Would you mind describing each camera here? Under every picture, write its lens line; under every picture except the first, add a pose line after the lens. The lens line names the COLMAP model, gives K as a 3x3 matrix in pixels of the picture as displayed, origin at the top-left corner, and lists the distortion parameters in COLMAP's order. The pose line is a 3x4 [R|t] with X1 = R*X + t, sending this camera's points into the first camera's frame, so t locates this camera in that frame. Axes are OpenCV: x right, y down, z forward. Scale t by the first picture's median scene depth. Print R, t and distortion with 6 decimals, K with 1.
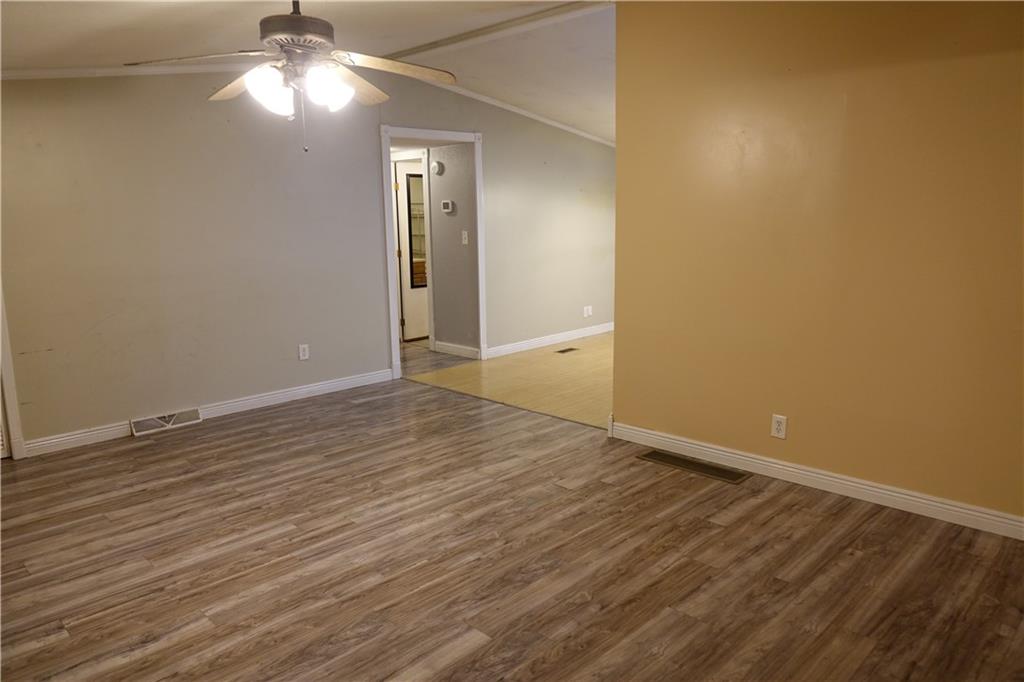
lens RADIAL K [[700.6, 0, 510.3], [0, 700.6, 326.7], [0, 0, 1]] dist [-0.009584, 0.002412]
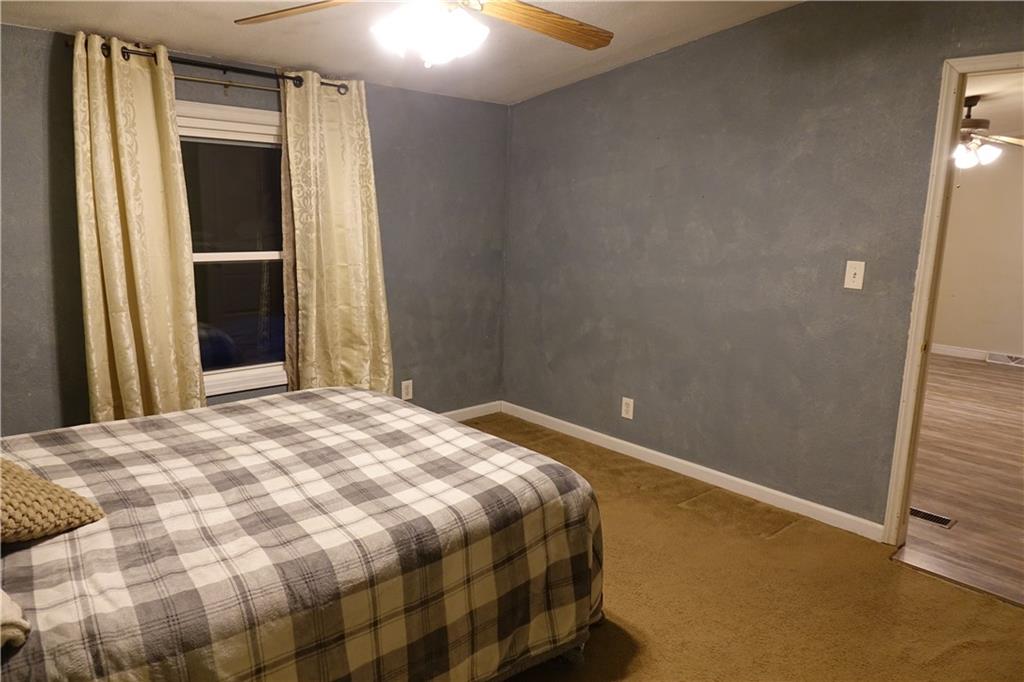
lens RADIAL K [[695.5, 0, 508.1], [0, 695.5, 339.1], [0, 0, 1]] dist [-0.006860, 0.000728]
pose [[-0.050608, 0.196902, -0.979116, 1.424479], [-0.179375, 0.962638, 0.202860, -0.021559], [0.982478, 0.185896, -0.013398, -0.070113]]
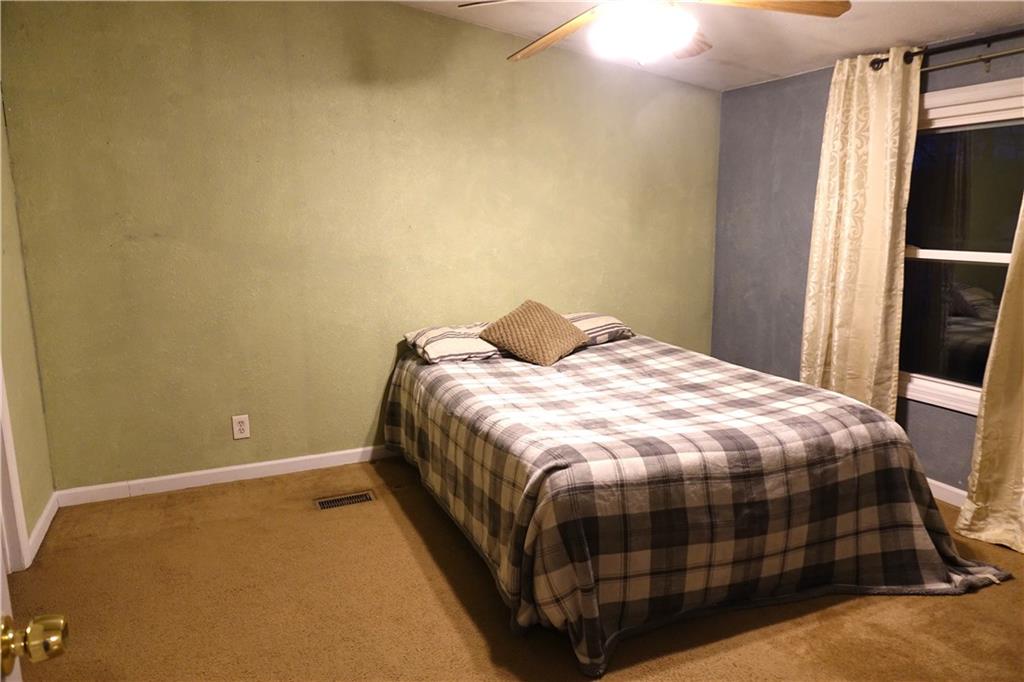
lens RADIAL K [[695.5, 0, 508.1], [0, 695.5, 339.1], [0, 0, 1]] dist [-0.006860, 0.000728]
pose [[-0.925974, -0.047093, 0.374639, 0.625182], [0.075884, 0.948738, 0.306817, -0.076324], [-0.369883, 0.312534, -0.874934, 0.527045]]
